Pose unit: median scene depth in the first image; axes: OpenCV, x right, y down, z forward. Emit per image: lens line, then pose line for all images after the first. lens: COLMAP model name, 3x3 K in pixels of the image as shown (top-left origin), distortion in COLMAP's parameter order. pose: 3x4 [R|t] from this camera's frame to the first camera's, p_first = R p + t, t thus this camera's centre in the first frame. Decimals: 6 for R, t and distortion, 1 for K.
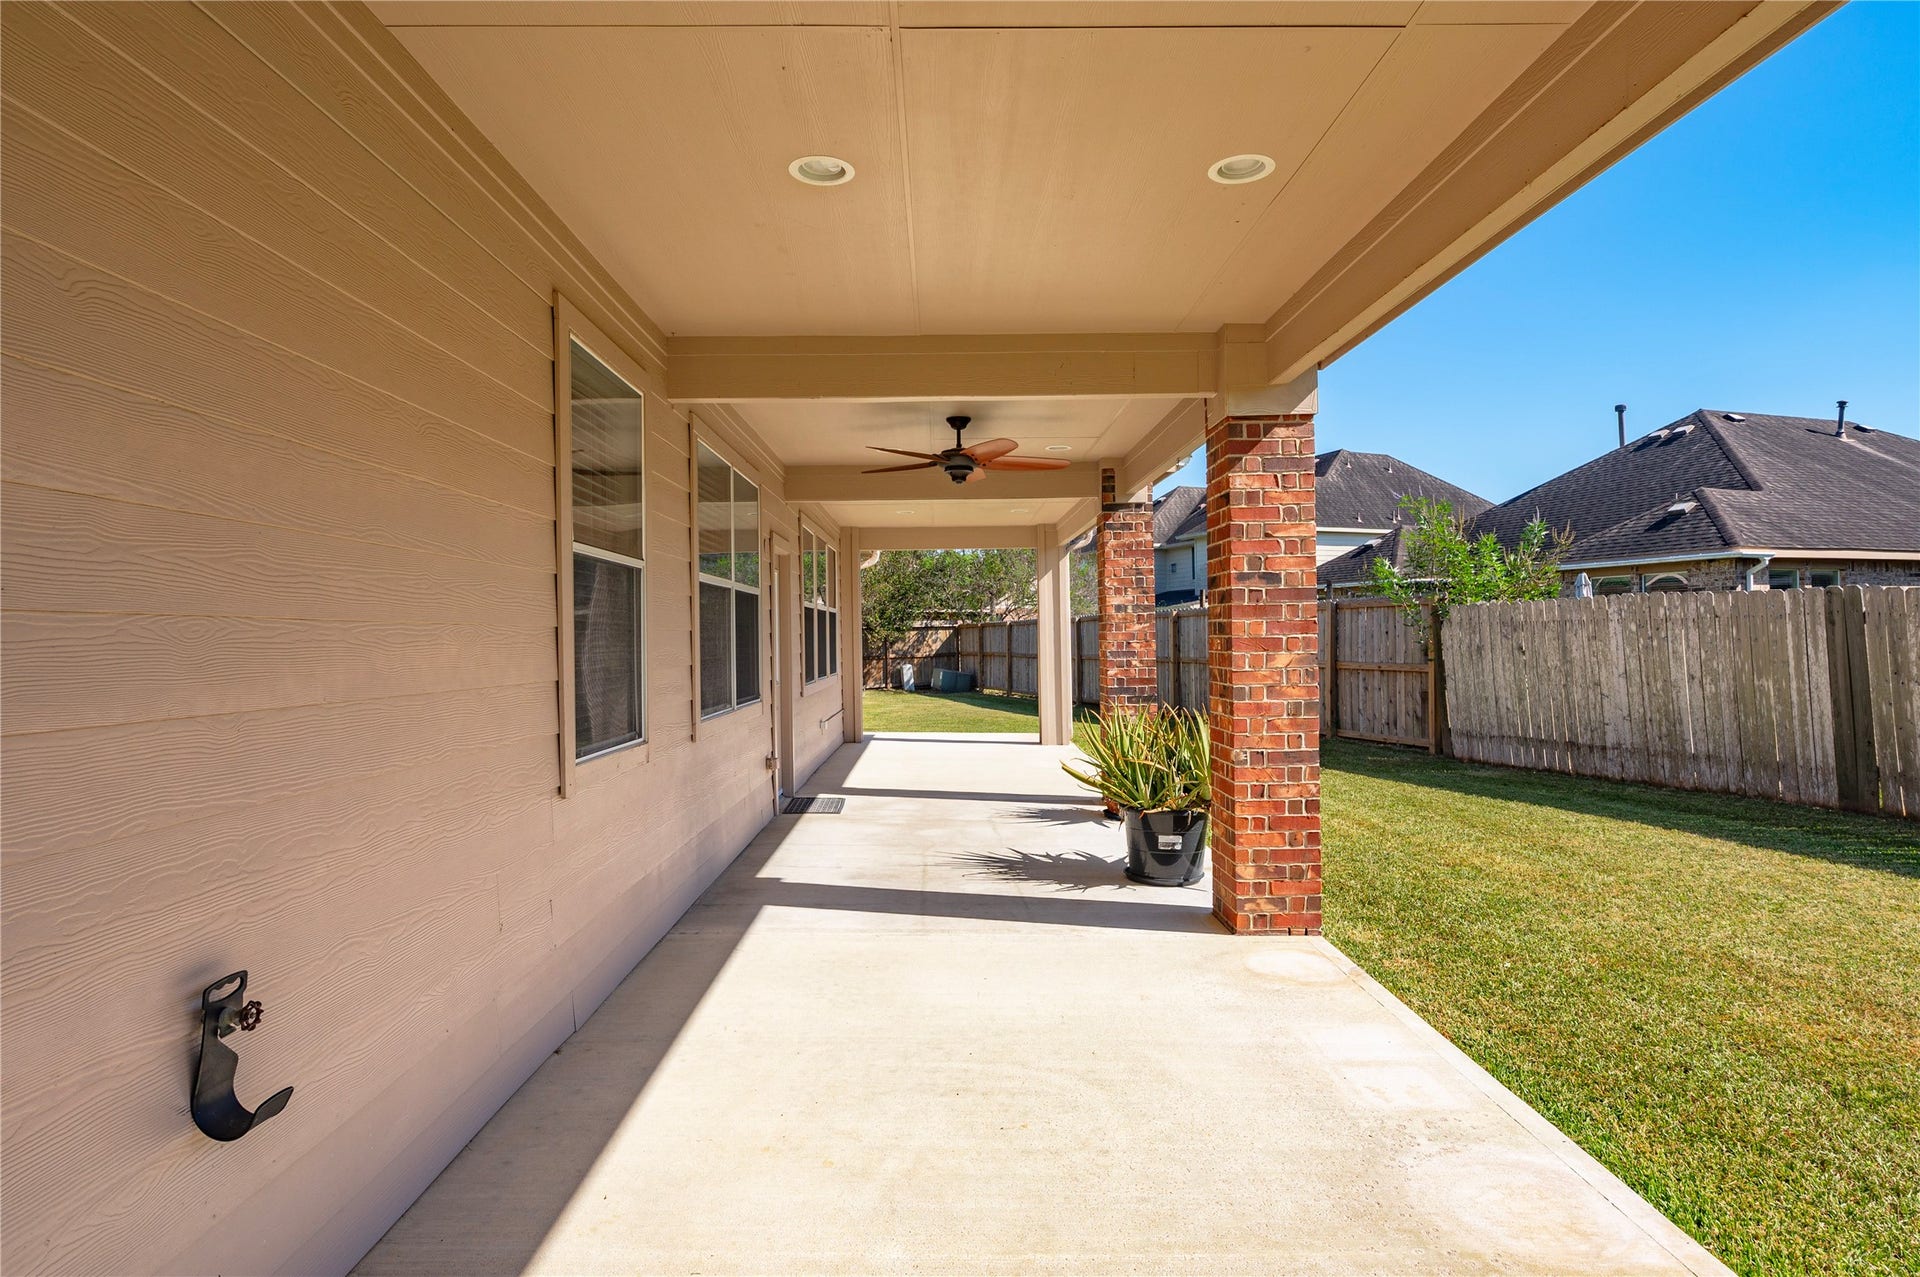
lens RADIAL K [[1014.8, 0, 924.9], [0, 1014.8, 629.8], [0, 0, 1]] dist [-0.001314, -0.000819]
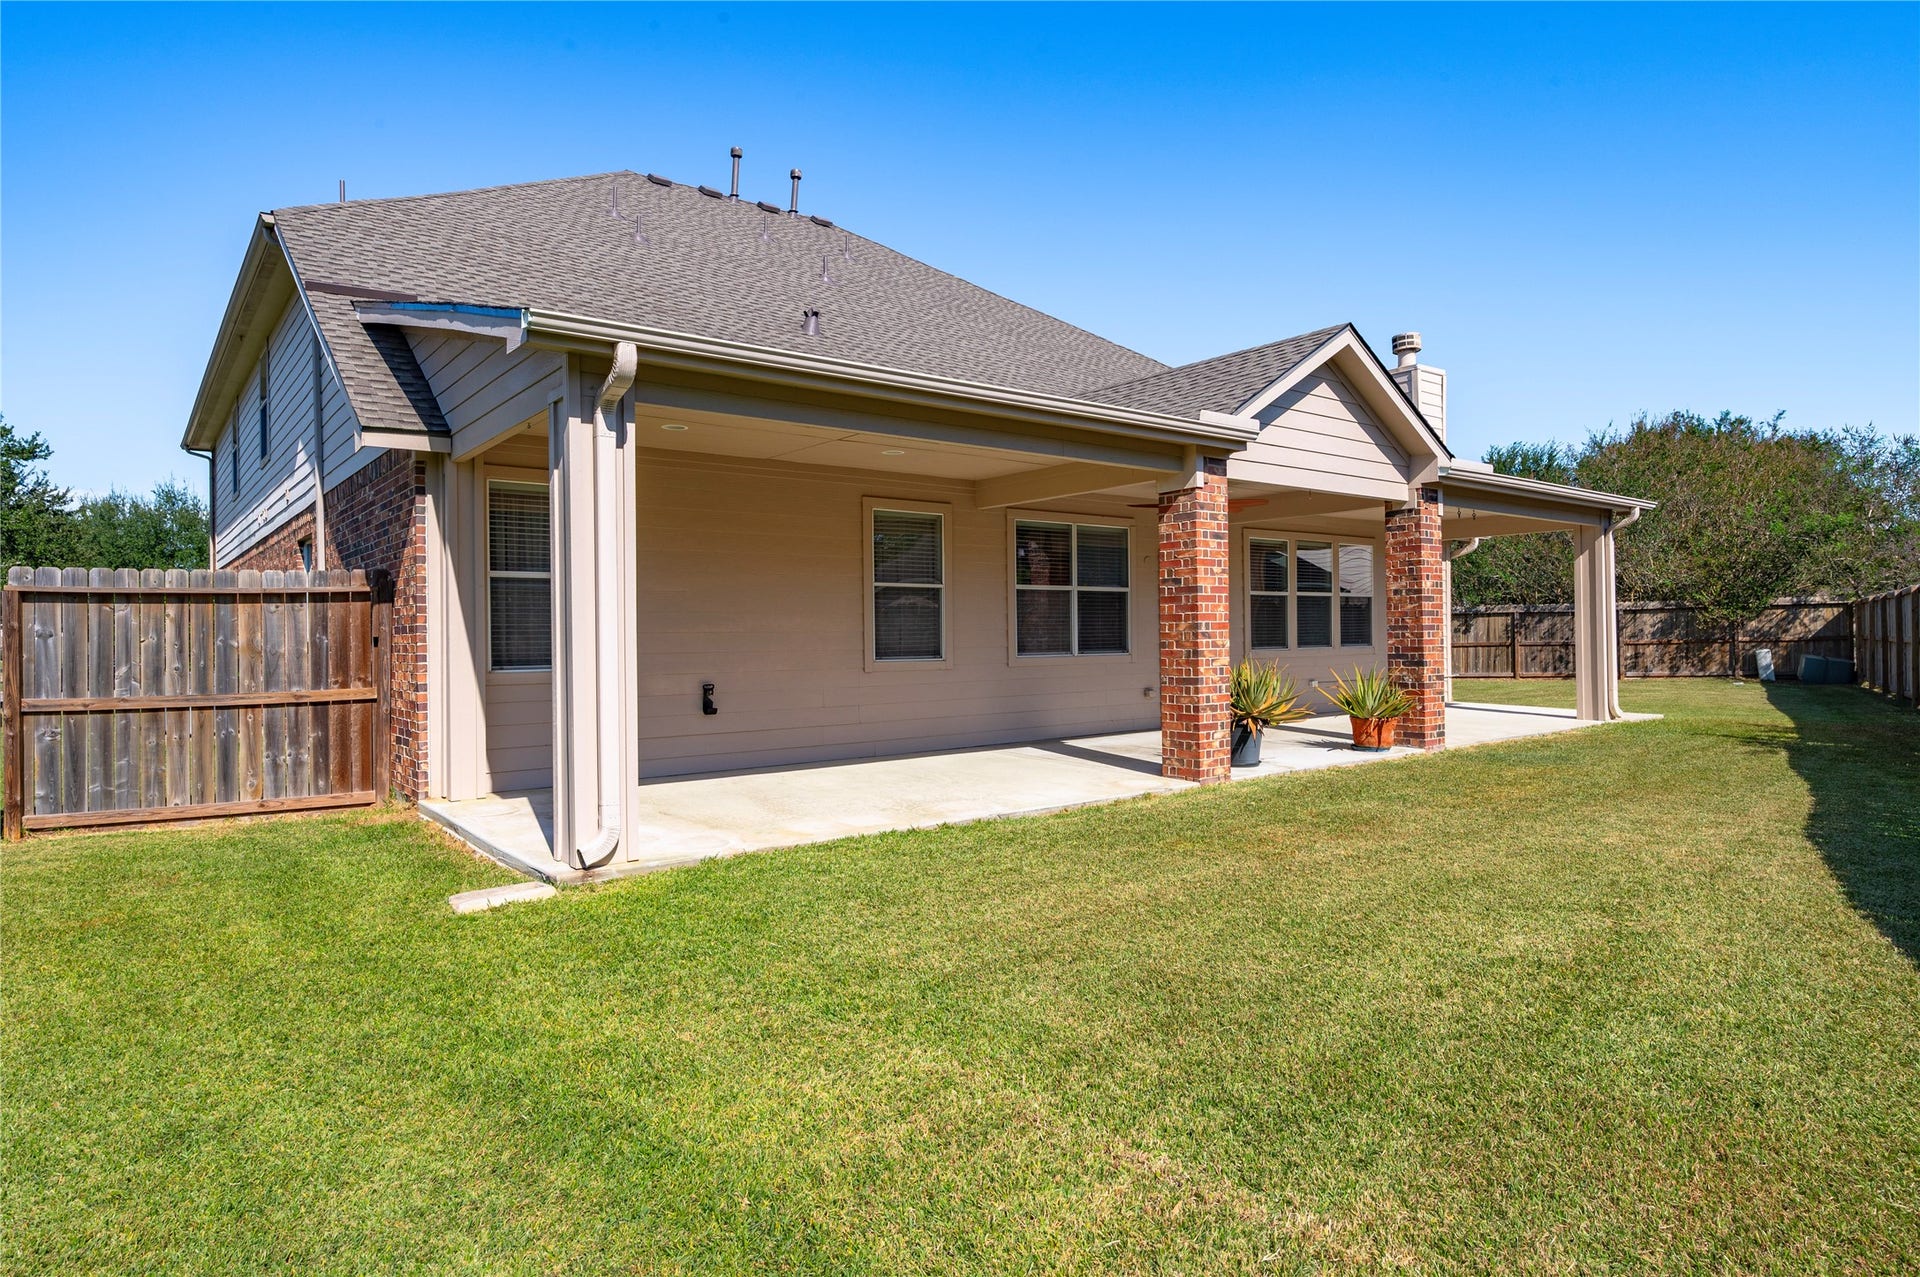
lens RADIAL K [[1092.3, 0, 953.5], [0, 1092.3, 628.4], [0, 0, 1]] dist [-0.001515, -0.000032]
pose [[0.606778, 0.006761, -0.794843, 0.950169], [0.006604, 0.999886, 0.013547, 0.002385], [0.794844, -0.013469, 0.606664, -0.284044]]
